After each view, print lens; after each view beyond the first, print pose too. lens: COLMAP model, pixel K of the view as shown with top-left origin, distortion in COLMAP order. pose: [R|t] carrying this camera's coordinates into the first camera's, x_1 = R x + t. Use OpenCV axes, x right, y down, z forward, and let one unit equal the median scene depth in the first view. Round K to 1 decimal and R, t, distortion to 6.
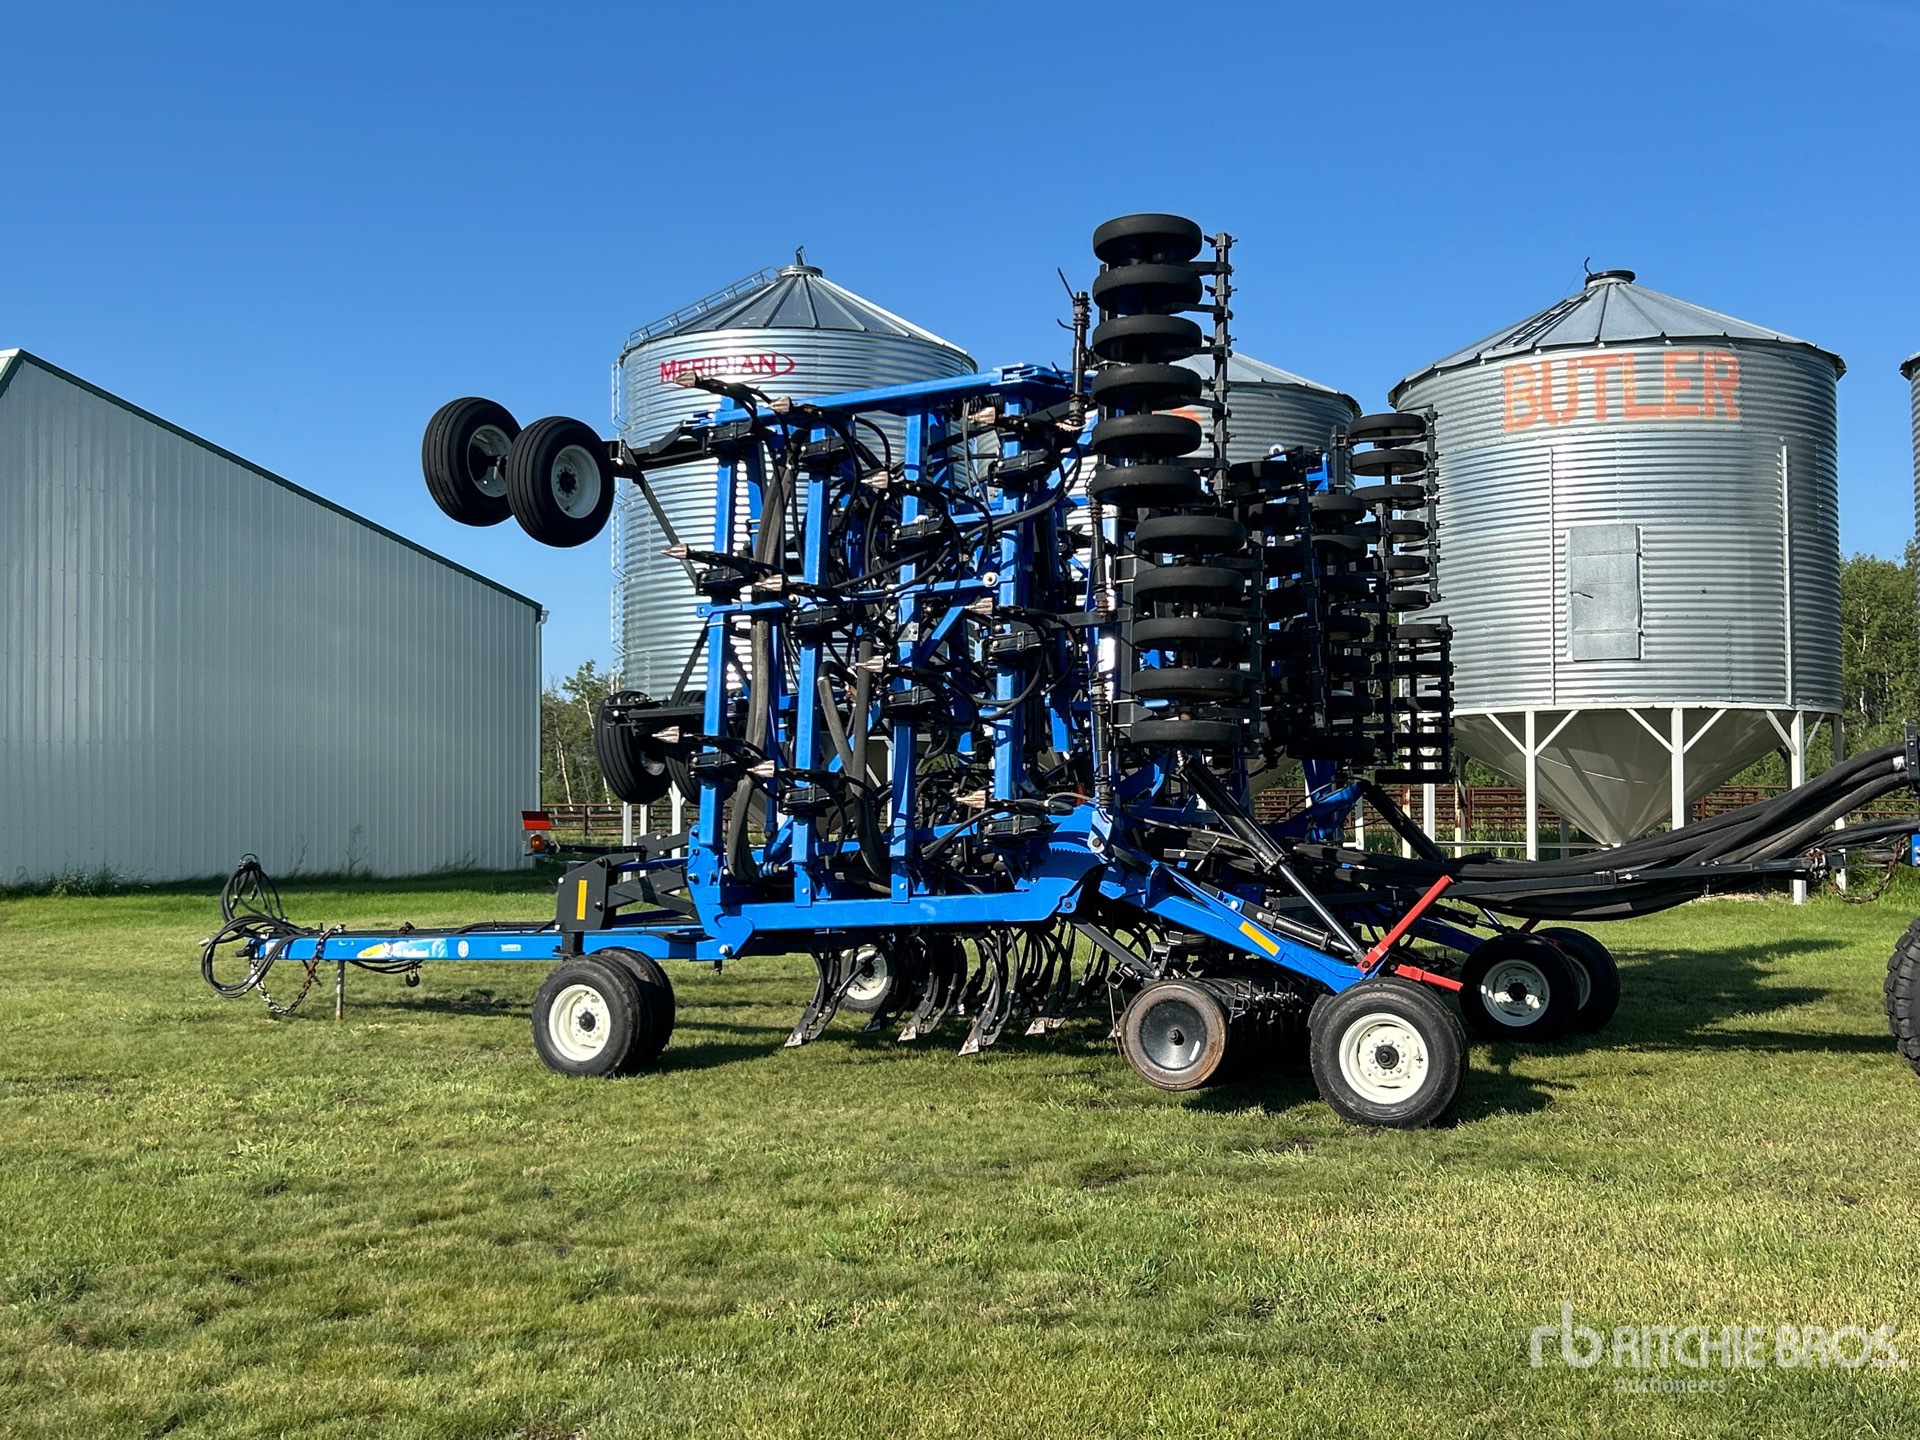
lens RADIAL K [[2100.9, 0, 960.0], [0, 2100.9, 720.0], [0, 0, 1]] dist [0.101090, -0.004176]
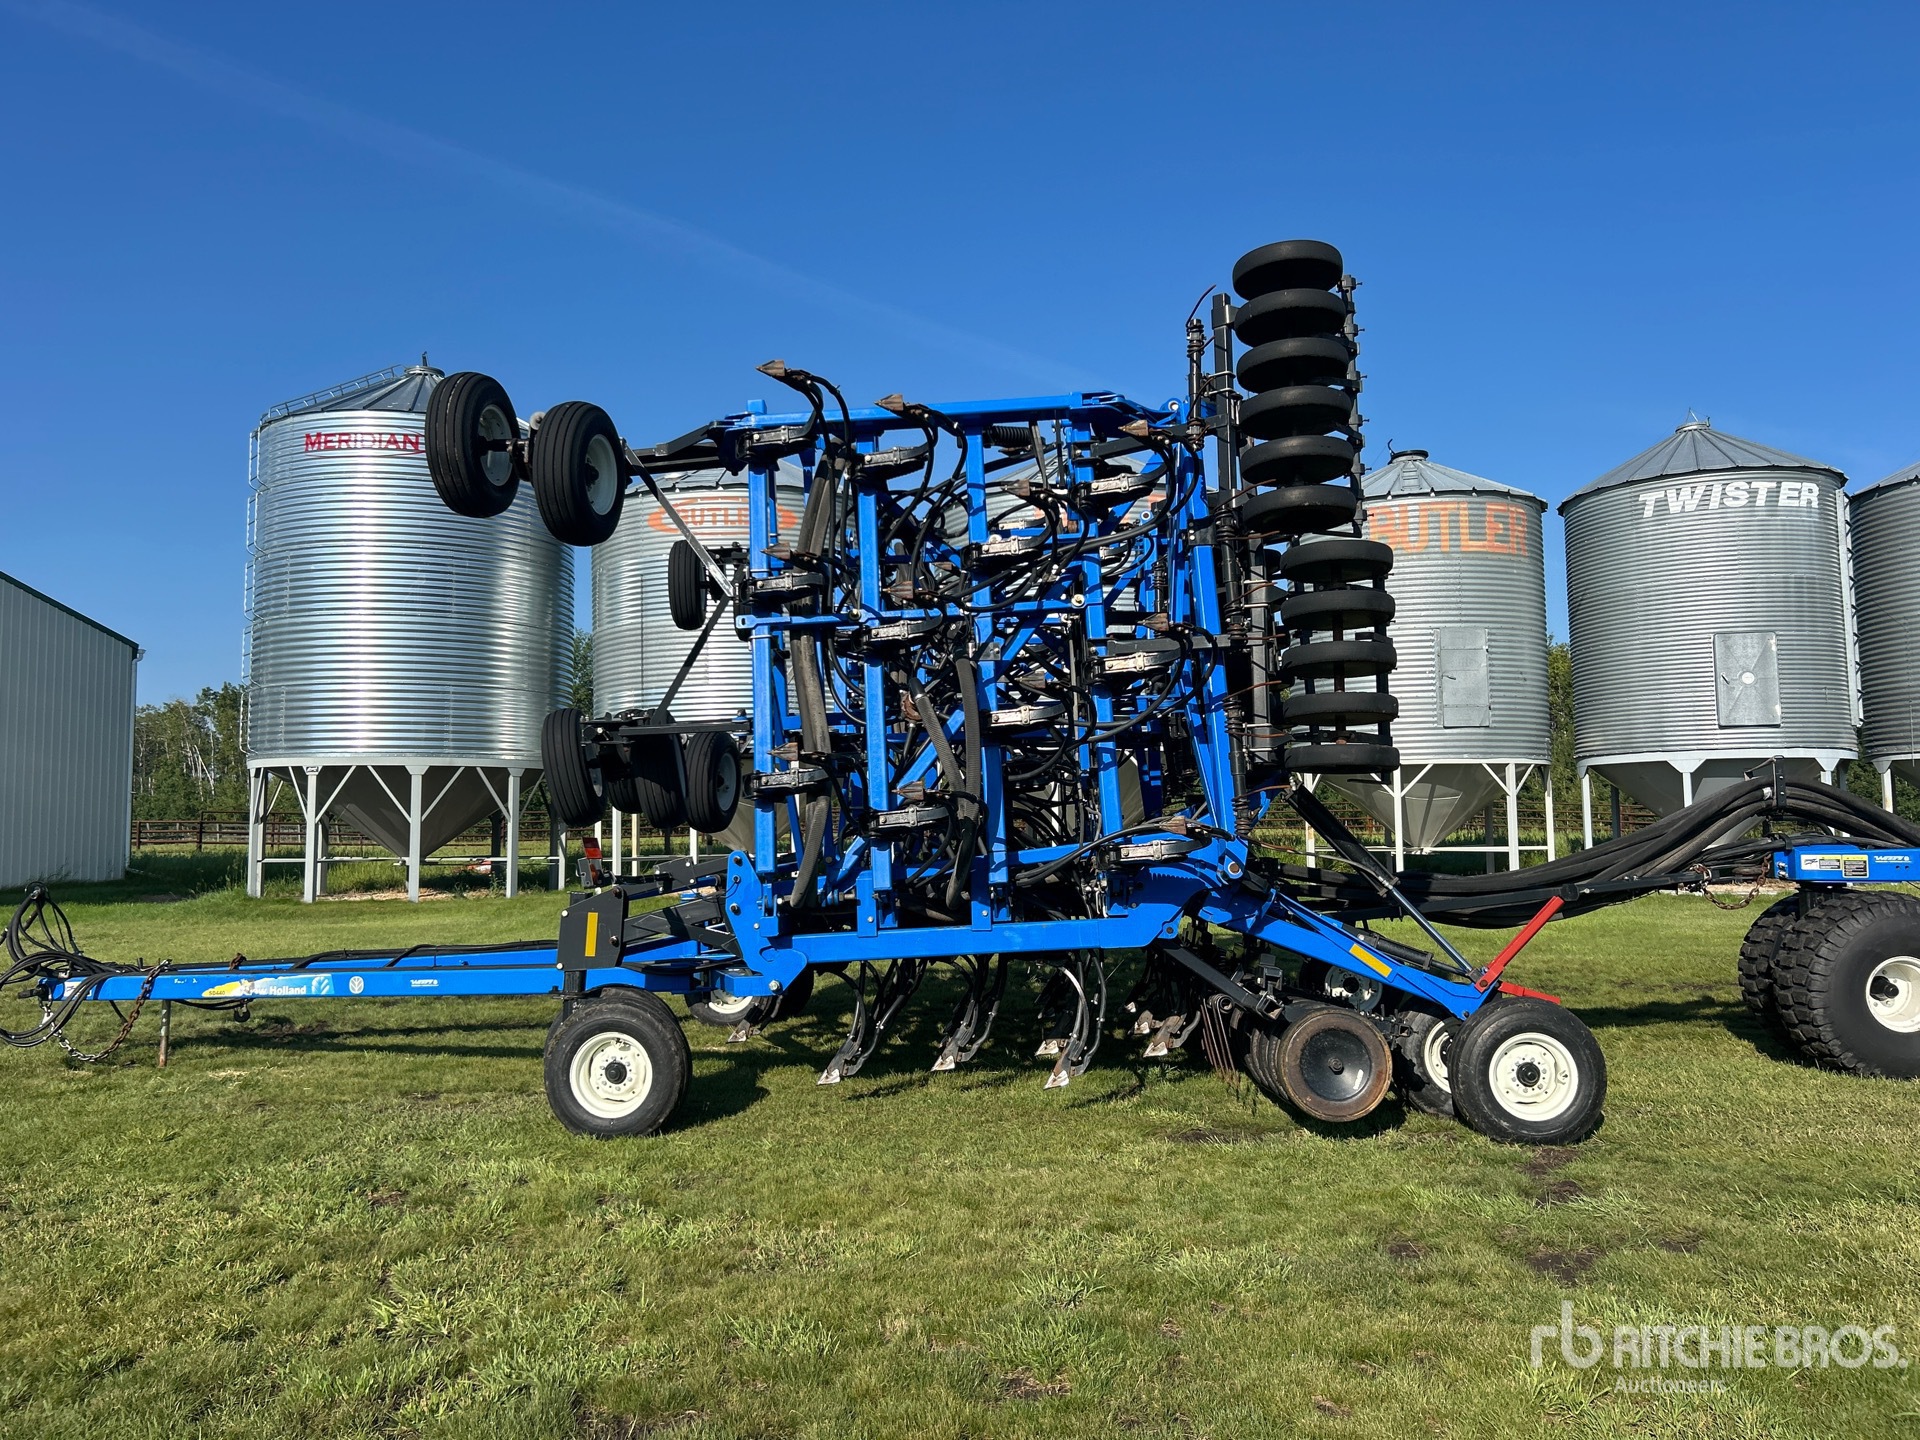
lens RADIAL K [[1447.1, 0, 951.7], [0, 1447.1, 710.7], [0, 0, 1]] dist [0.041059, -0.026783]
pose [[0.927411, 0.027353, 0.373041, -0.269830], [-0.014738, 0.999220, -0.036625, 0.009747], [-0.373752, 0.028469, 0.927092, 0.359813]]
